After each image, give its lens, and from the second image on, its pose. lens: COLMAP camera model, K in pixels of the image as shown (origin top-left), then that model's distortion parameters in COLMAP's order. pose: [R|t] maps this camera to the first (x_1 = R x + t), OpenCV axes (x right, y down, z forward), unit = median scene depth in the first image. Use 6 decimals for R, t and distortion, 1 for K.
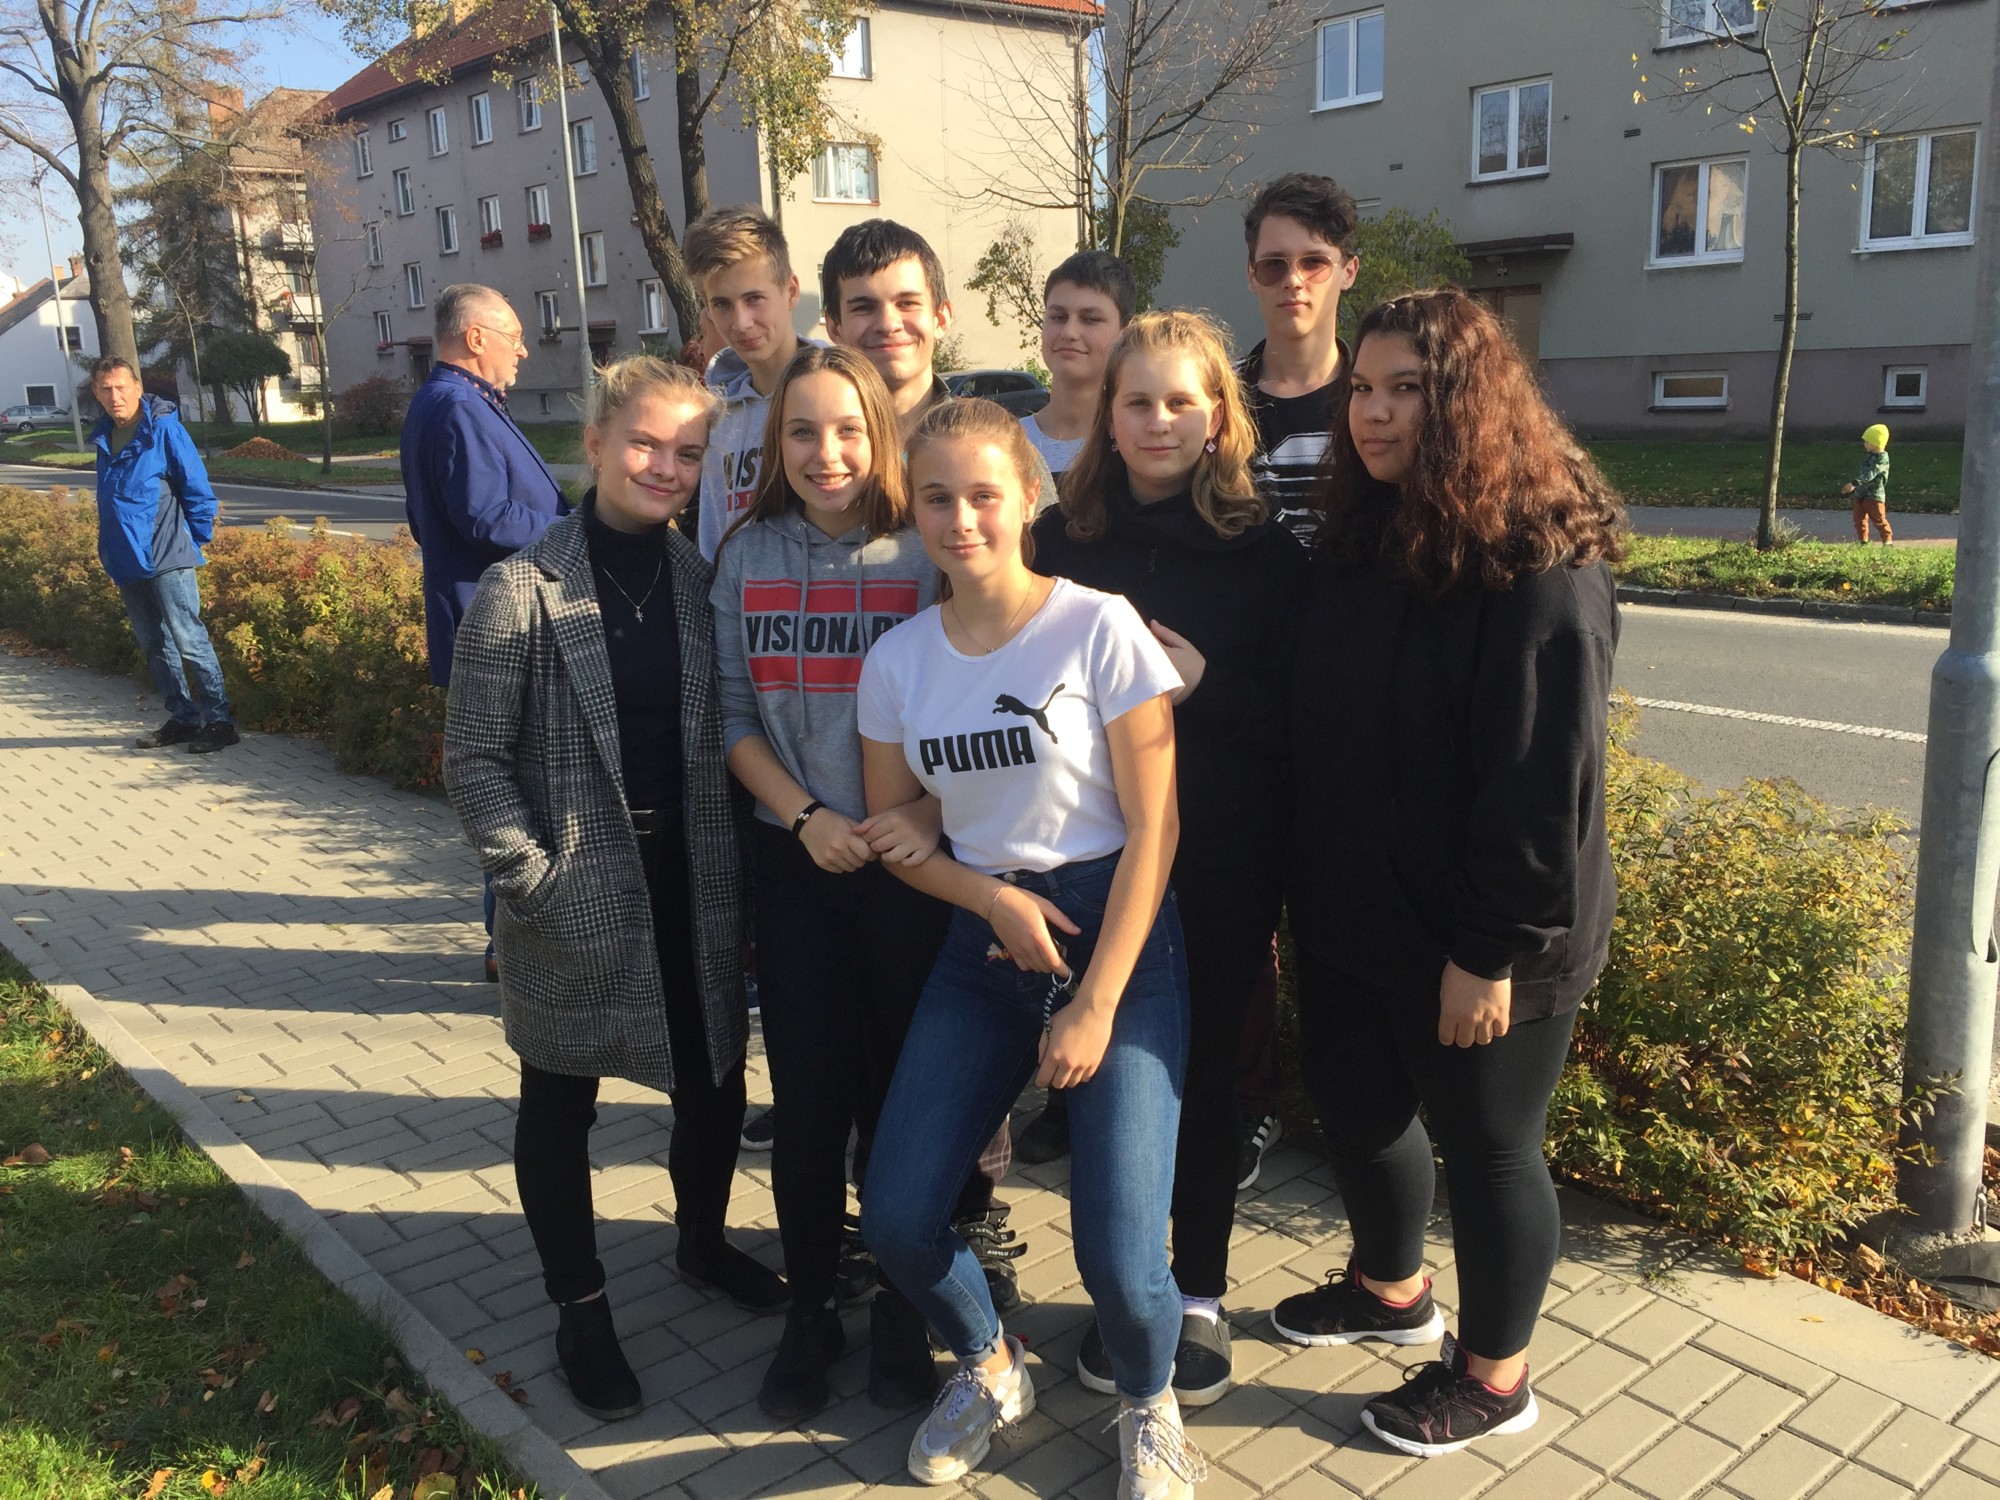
lens RADIAL K [[1662.5, 0, 1000.8], [0, 1662.5, 762.5], [0, 0, 1]] dist [0.012860, -0.004782]
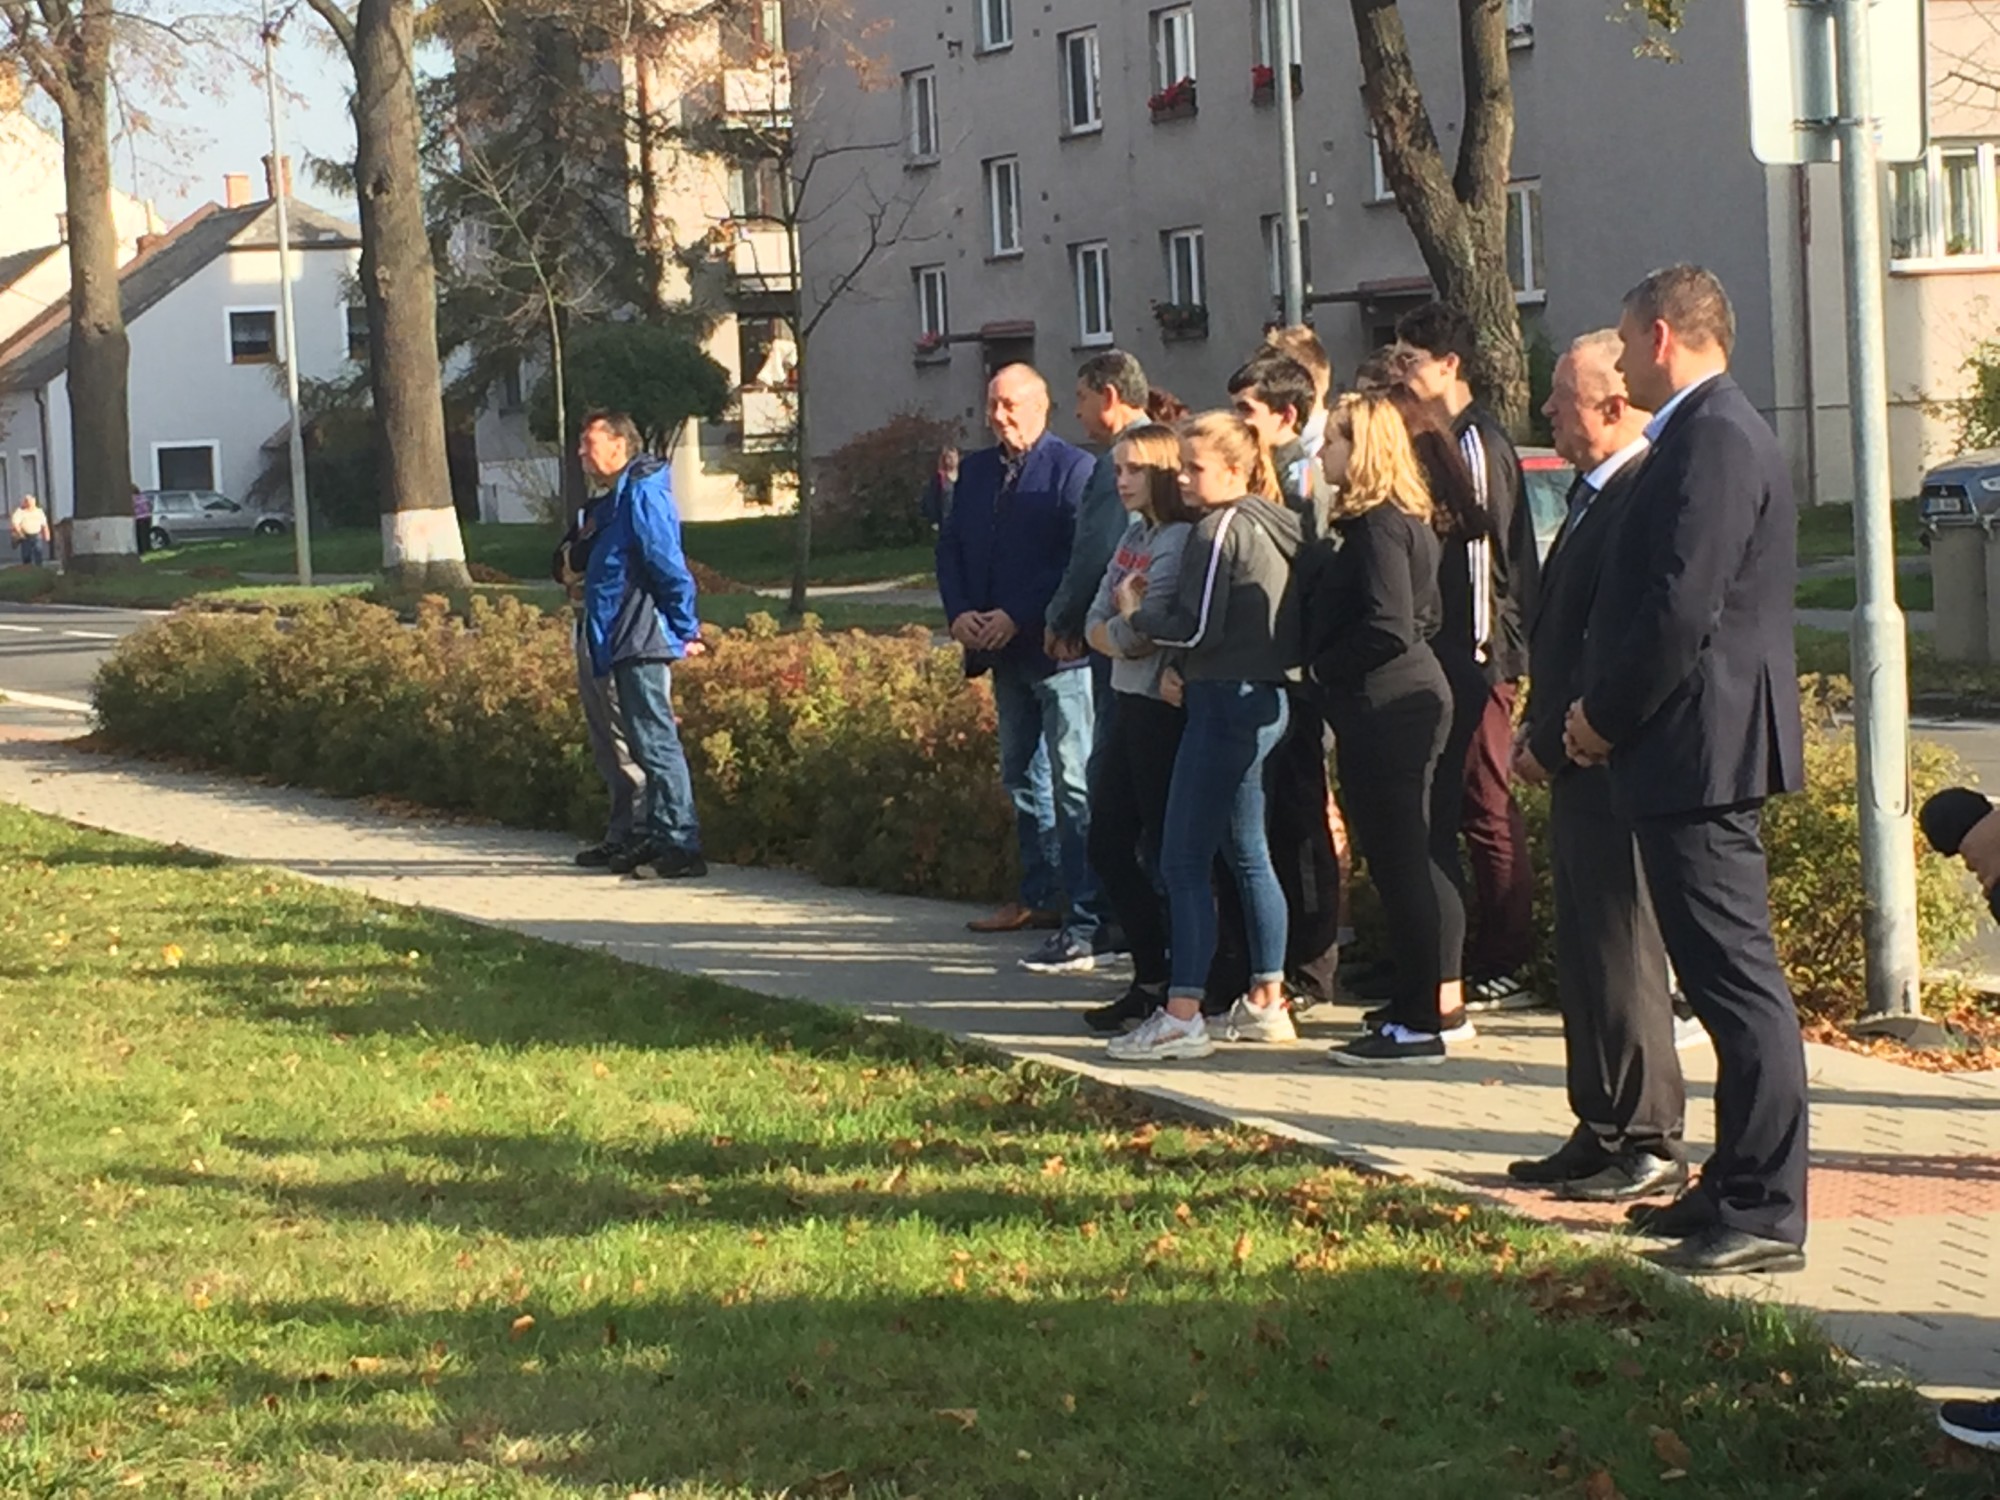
lens RADIAL K [[4957.8, 0, 998.5], [0, 4957.8, 749.8], [0, 0, 1]] dist [0.447992, 0.000000]
pose [[0.944741, 0.003260, -0.327803, 0.066900], [-0.053727, 0.987970, -0.145015, 0.038421], [0.323386, 0.154614, 0.933550, -0.174309]]
